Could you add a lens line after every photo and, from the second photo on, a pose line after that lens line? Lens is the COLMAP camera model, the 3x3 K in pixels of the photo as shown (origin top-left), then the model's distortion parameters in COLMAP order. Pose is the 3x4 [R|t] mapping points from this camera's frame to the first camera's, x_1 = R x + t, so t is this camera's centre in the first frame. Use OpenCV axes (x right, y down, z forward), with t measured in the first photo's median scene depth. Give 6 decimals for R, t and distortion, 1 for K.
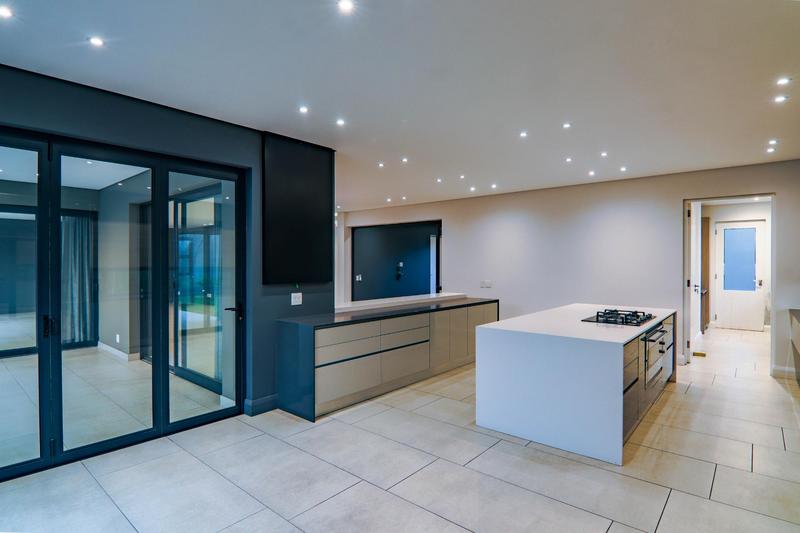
lens RADIAL K [[415.0, 0, 400.0], [0, 415.0, 266.5], [0, 0, 1]] dist [-0.012047, -0.000896]
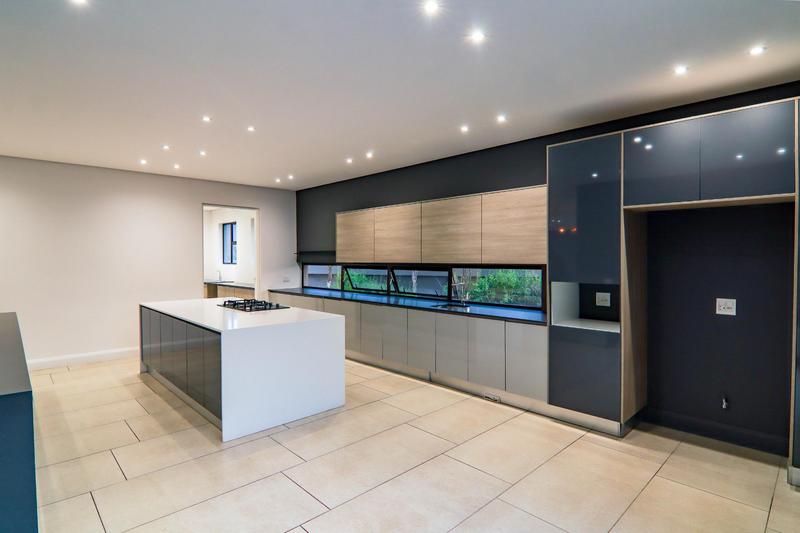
lens RADIAL K [[415.0, 0, 400.0], [0, 415.0, 266.5], [0, 0, 1]] dist [-0.012047, -0.000896]
pose [[0.092911, -0.020222, 0.995469, -0.750370], [0.008610, 0.999773, 0.019506, -0.004812], [-0.995637, 0.006759, 0.093064, 0.628509]]
